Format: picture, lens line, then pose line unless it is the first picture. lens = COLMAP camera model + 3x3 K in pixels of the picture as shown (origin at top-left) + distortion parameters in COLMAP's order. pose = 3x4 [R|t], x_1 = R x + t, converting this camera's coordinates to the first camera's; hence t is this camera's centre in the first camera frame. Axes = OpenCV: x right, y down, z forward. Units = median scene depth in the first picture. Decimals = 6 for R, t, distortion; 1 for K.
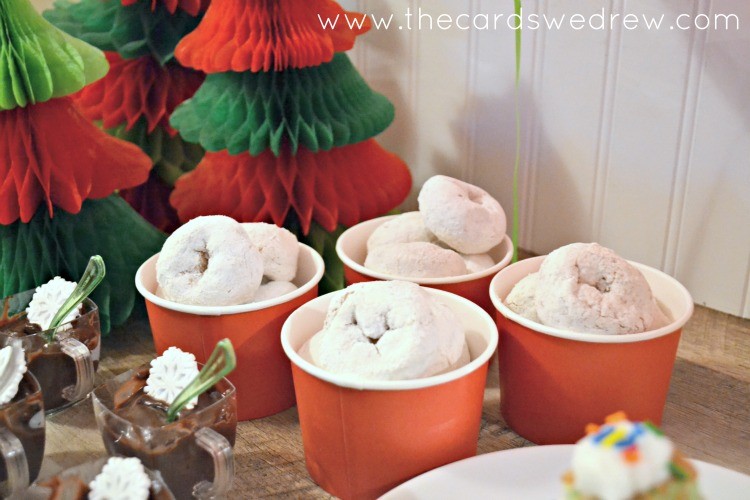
lens RADIAL K [[933.4, 0, 375.0], [0, 933.4, 250.0], [0, 0, 1]] dist [-0.030040, -0.023954]
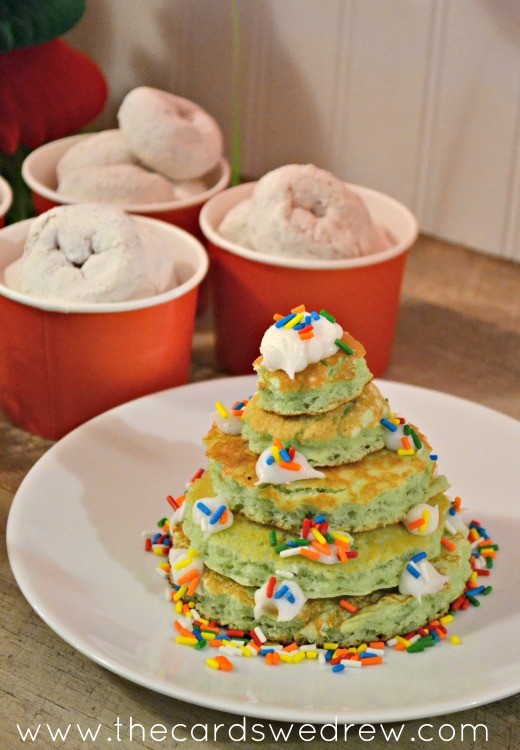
lens RADIAL K [[1796.6, 0, 260.9], [0, 1796.6, 312.3], [0, 0, 1]] dist [0.161408, 0.206604]
pose [[0.990611, -0.010834, 0.136279, -0.063560], [0.002260, 0.998017, 0.062911, 0.026904], [-0.136690, -0.062012, 0.988671, -0.808260]]
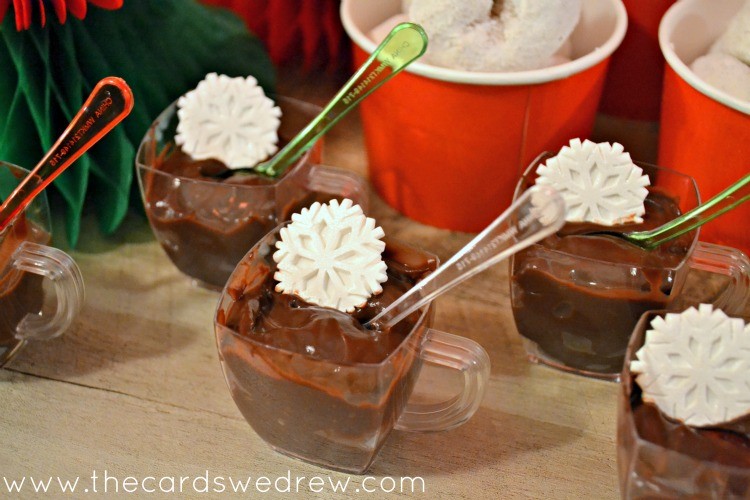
lens RADIAL K [[1117.8, 0, 375.0], [0, 1117.8, 250.0], [0, 0, 1]] dist [0.017969, -0.002687]
pose [[0.897674, -0.265101, 0.351997, -0.628916], [0.154135, 0.937235, 0.312783, -0.088847], [-0.412823, -0.226522, 0.882193, 0.341175]]
